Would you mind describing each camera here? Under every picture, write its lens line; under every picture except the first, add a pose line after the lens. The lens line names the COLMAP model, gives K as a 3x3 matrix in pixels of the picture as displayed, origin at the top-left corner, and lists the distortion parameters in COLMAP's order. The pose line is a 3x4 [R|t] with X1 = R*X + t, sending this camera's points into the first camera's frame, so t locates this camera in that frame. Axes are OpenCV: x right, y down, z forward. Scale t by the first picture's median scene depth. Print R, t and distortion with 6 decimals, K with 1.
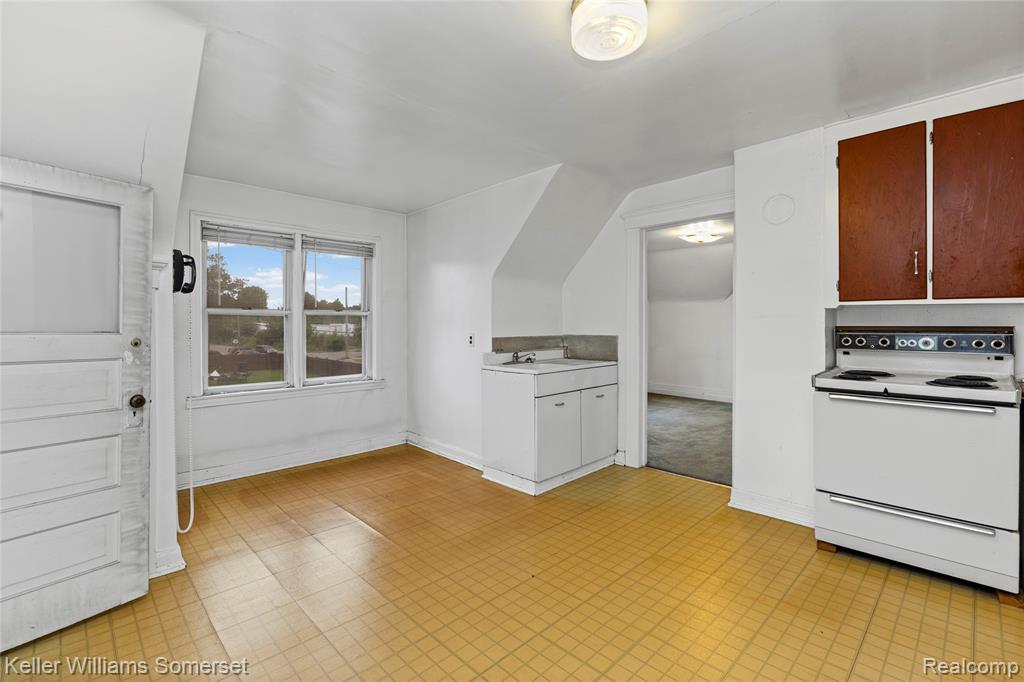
lens RADIAL K [[459.3, 0, 509.9], [0, 459.3, 328.0], [0, 0, 1]] dist [-0.013461, -0.000298]
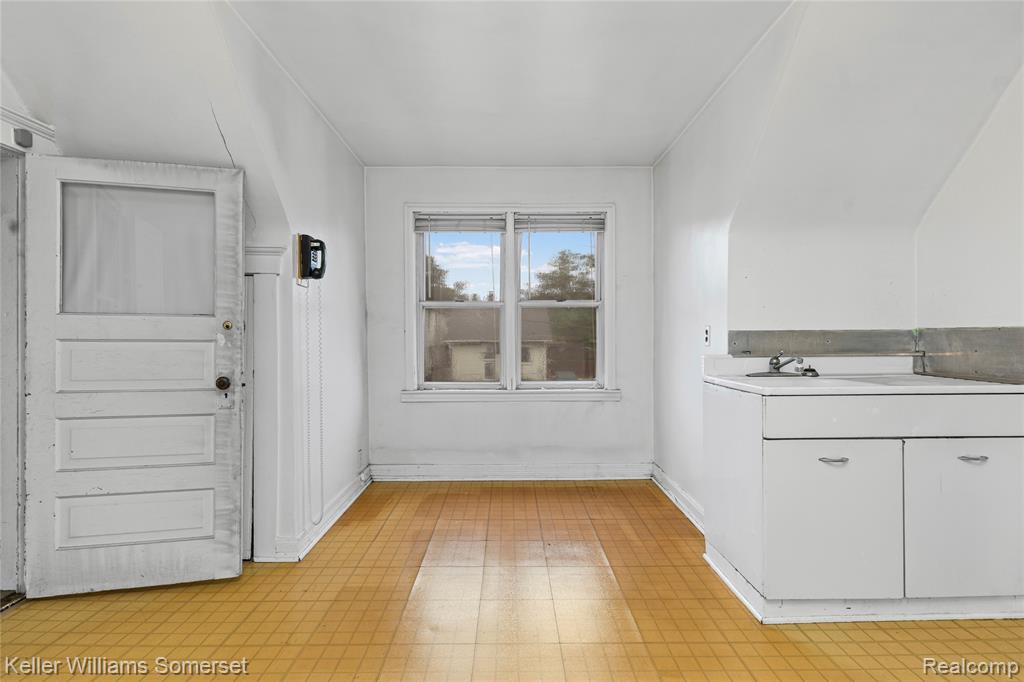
lens RADIAL K [[512.6, 0, 511.1], [0, 512.6, 340.6], [0, 0, 1]] dist [0.015277, -0.008364]
pose [[0.721614, 0.008566, -0.692243, 0.242249], [-0.002149, 0.999946, 0.010134, 0.030163], [0.692292, -0.005825, 0.721594, 0.346800]]
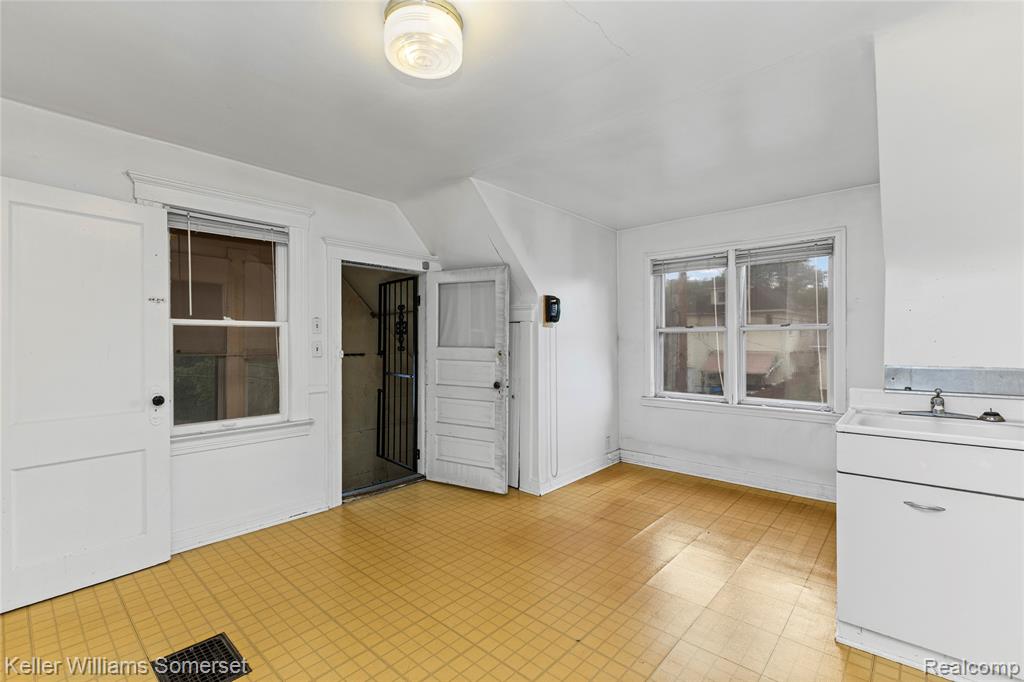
lens RADIAL K [[448.2, 0, 509.8], [0, 448.2, 346.6], [0, 0, 1]] dist [0.008665, 0.000317]
pose [[0.067641, 0.015183, -0.997594, 0.552667], [-0.000794, 0.999885, 0.015164, -0.011847], [0.997709, -0.000234, 0.067646, 0.521344]]
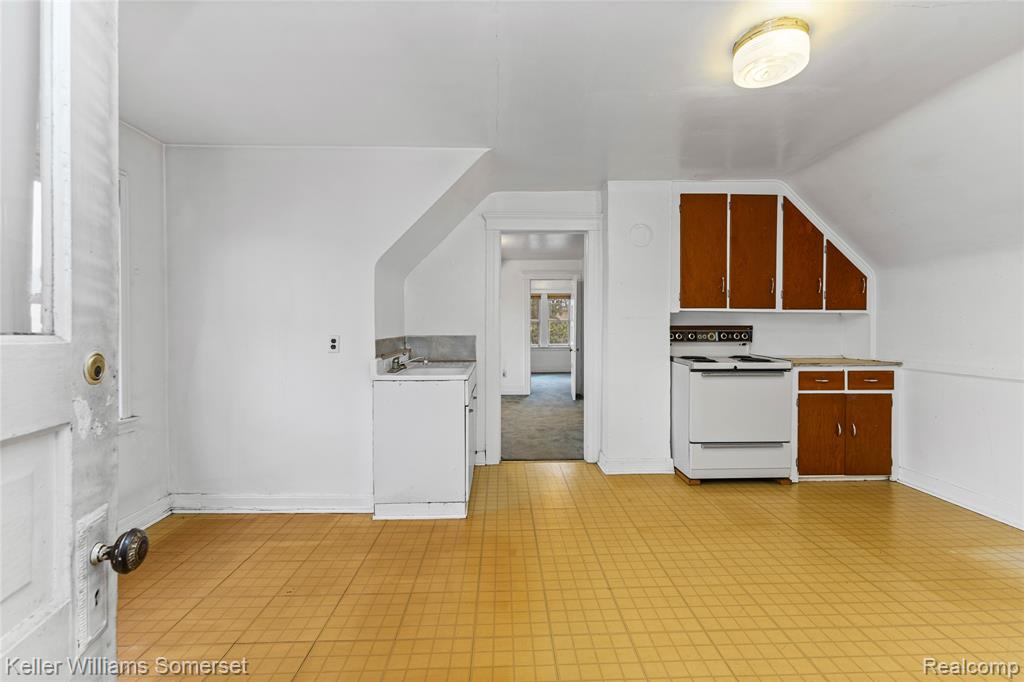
lens RADIAL K [[448.2, 0, 515.7], [0, 448.2, 332.7], [0, 0, 1]] dist [0.008665, 0.000317]
pose [[0.675559, -0.008488, 0.737257, -0.486262], [0.004155, 0.999962, 0.007704, 0.003914], [-0.737294, -0.002141, 0.675569, 0.328968]]
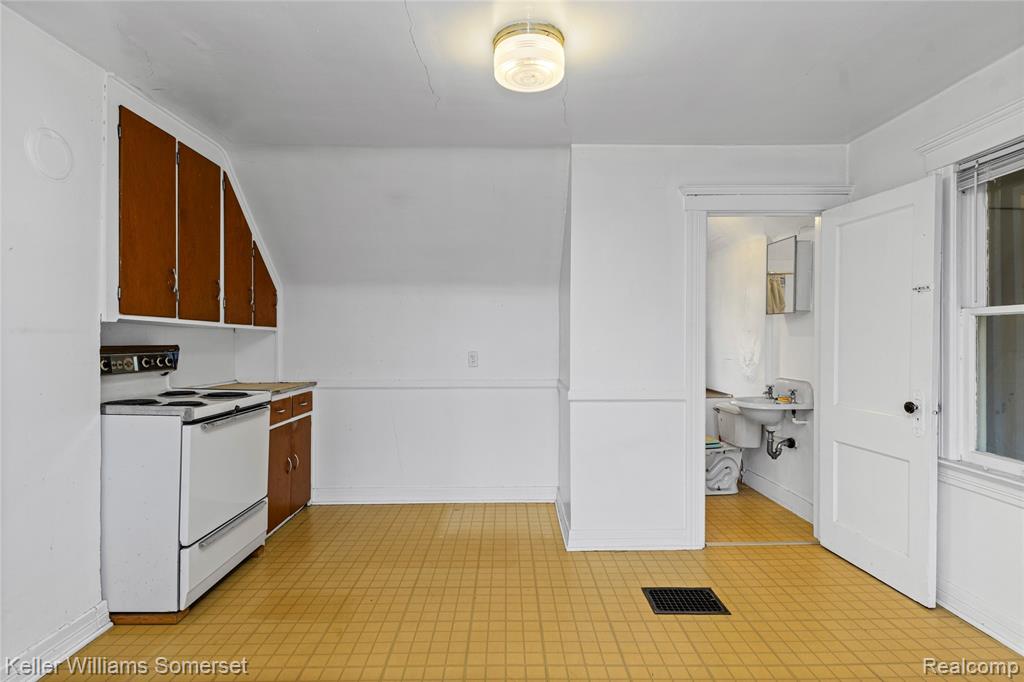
lens RADIAL K [[512.6, 0, 511.1], [0, 512.6, 340.5], [0, 0, 1]] dist [0.015277, -0.008364]
pose [[-0.722415, 0.002989, 0.691454, -0.266555], [0.004567, 0.999989, 0.000449, -0.008035], [-0.691445, 0.003482, -0.722421, 0.880974]]
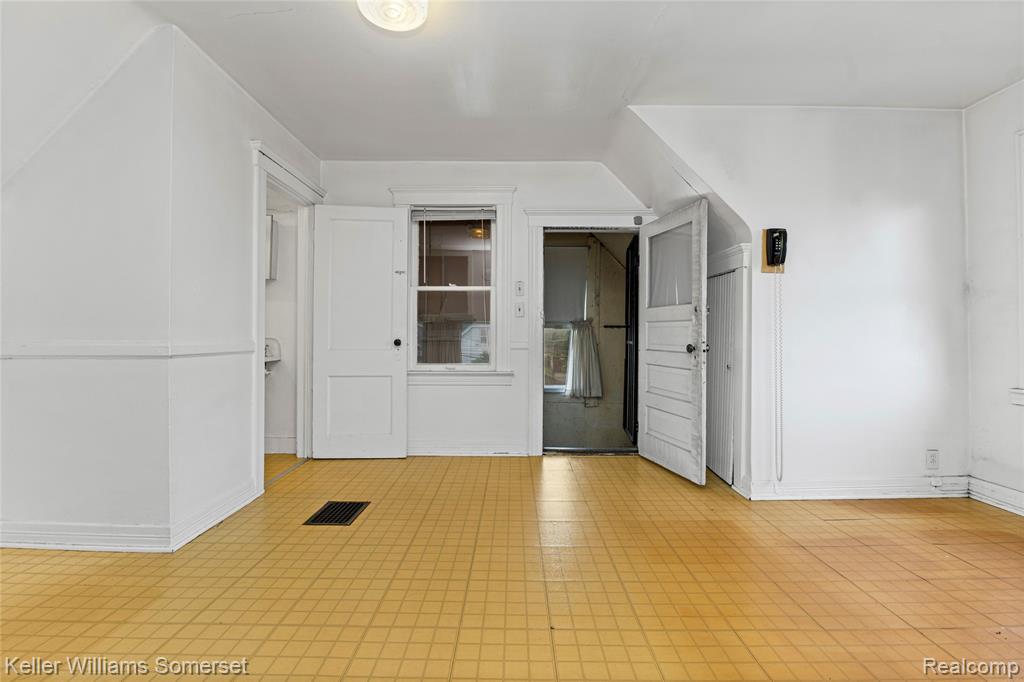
lens RADIAL K [[459.3, 0, 517.4], [0, 459.3, 335.5], [0, 0, 1]] dist [-0.013461, -0.000298]
pose [[-0.693884, 0.000447, -0.720087, 0.367103], [-0.000264, 1.000000, 0.000876, 0.066176], [0.720087, 0.000798, -0.693883, 0.916638]]
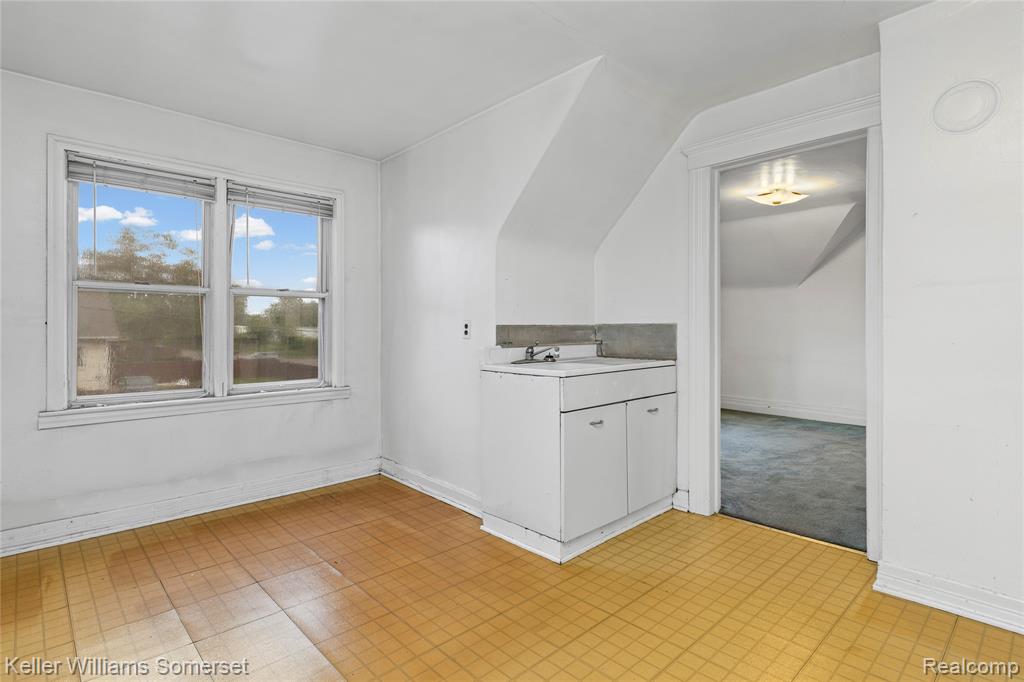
lens RADIAL K [[512.6, 0, 511.6], [0, 512.6, 326.8], [0, 0, 1]] dist [0.015277, -0.008364]
pose [[0.999877, 0.000625, -0.015673, -0.004093], [-0.000768, 0.999958, -0.009114, 0.033487], [0.015666, 0.009125, 0.999836, 0.249244]]
